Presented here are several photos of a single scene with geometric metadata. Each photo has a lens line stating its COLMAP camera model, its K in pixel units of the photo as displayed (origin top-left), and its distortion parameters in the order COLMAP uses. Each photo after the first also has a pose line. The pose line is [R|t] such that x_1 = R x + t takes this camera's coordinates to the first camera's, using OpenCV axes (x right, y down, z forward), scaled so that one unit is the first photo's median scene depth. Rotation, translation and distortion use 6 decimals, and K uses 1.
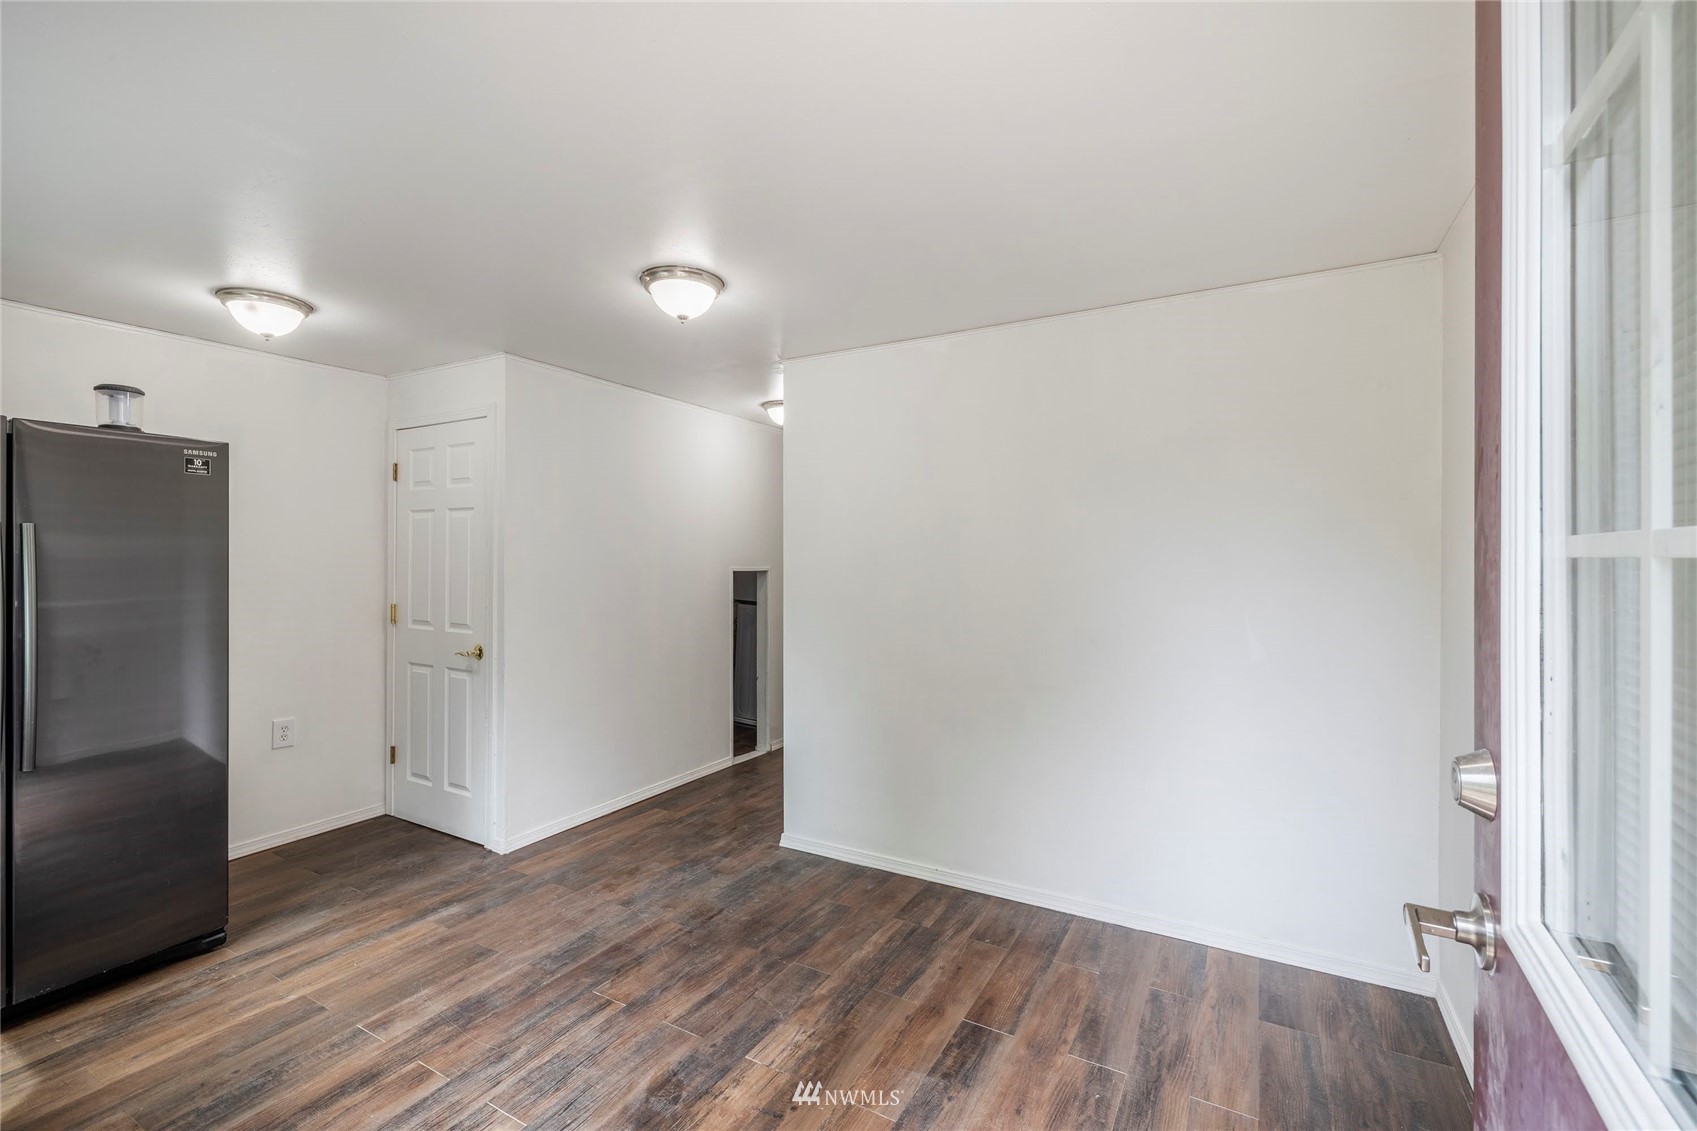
lens RADIAL K [[738.6, 0, 848.5], [0, 738.6, 565.5], [0, 0, 1]] dist [0.000435, 0.000080]
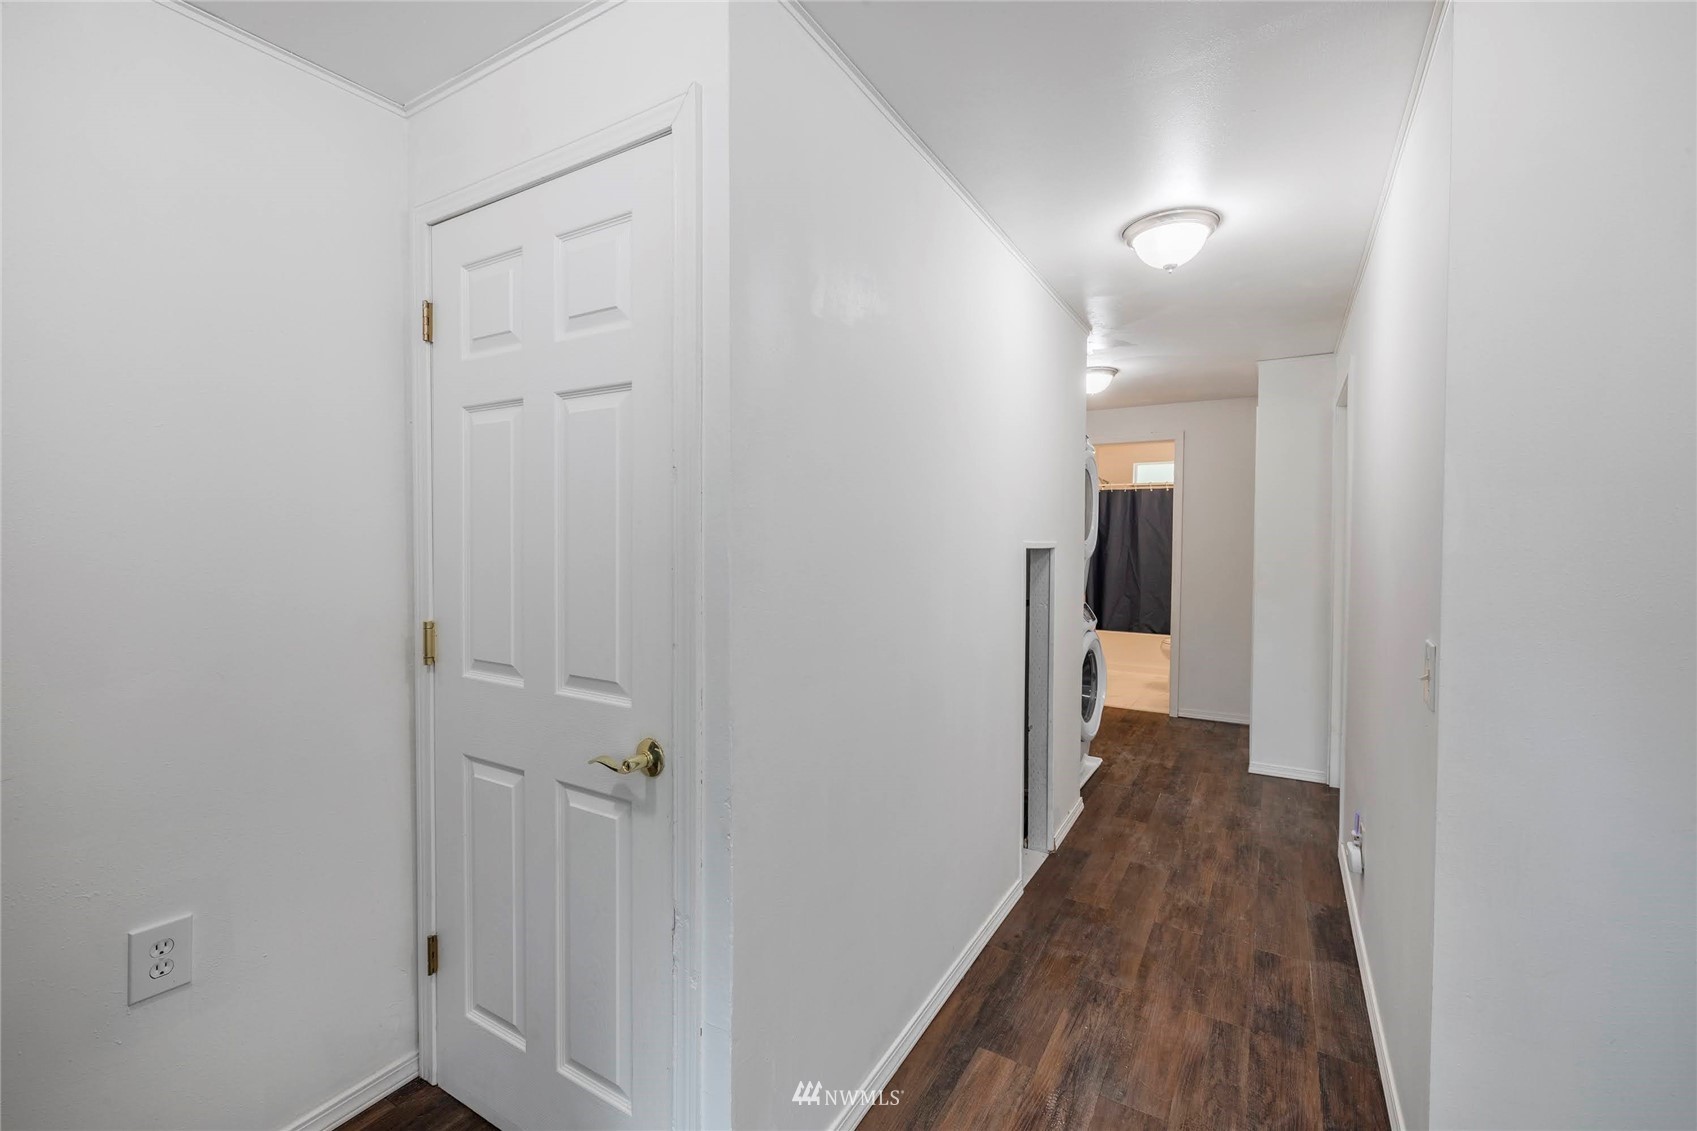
lens RADIAL K [[723.2, 0, 848.5], [0, 723.2, 565.5], [0, 0, 1]] dist [-0.000301, -0.000039]
pose [[0.999840, 0.002362, -0.017707, -0.362216], [-0.001814, 0.999521, 0.030880, 0.004566], [0.017772, -0.030843, 0.999366, 0.581483]]
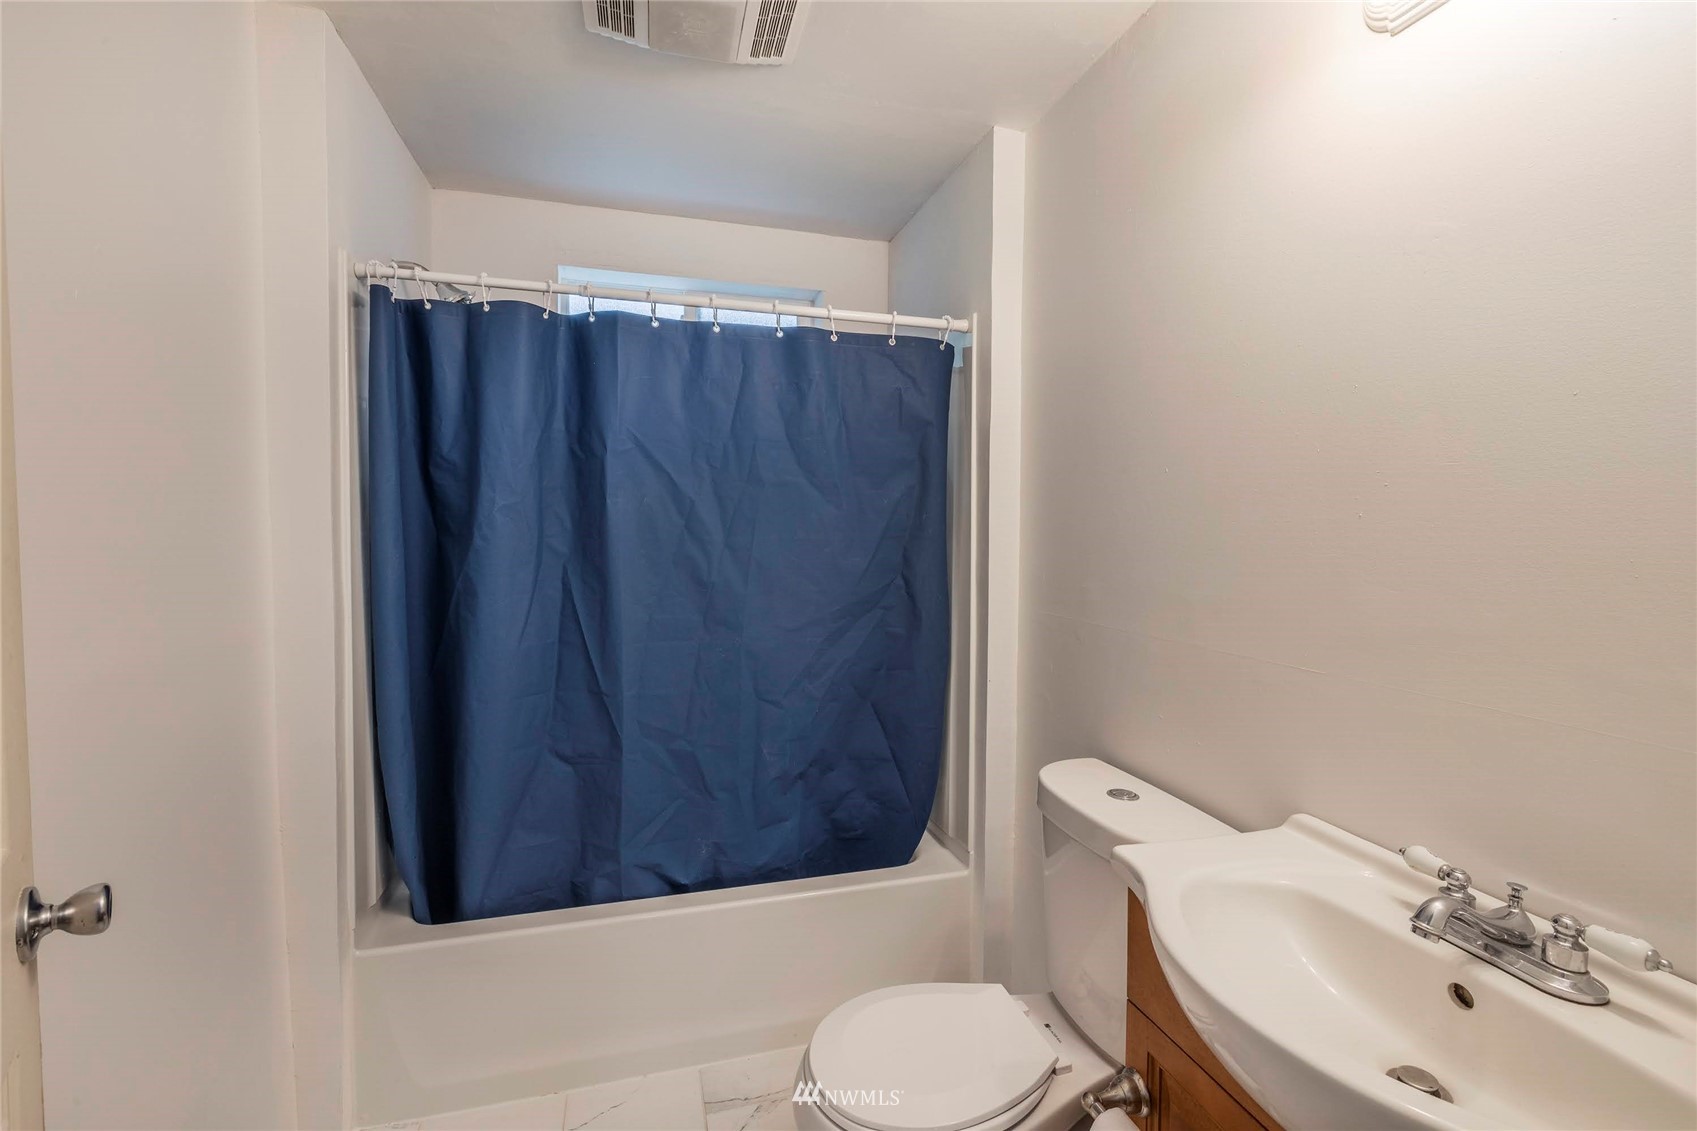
lens RADIAL K [[723.2, 0, 848.5], [0, 723.2, 565.5], [0, 0, 1]] dist [-0.000301, -0.000039]
pose [[0.697612, -0.027166, 0.715960, -0.164928], [-0.002282, 0.999192, 0.040136, 0.002560], [-0.716472, -0.029633, 0.696986, 1.161163]]
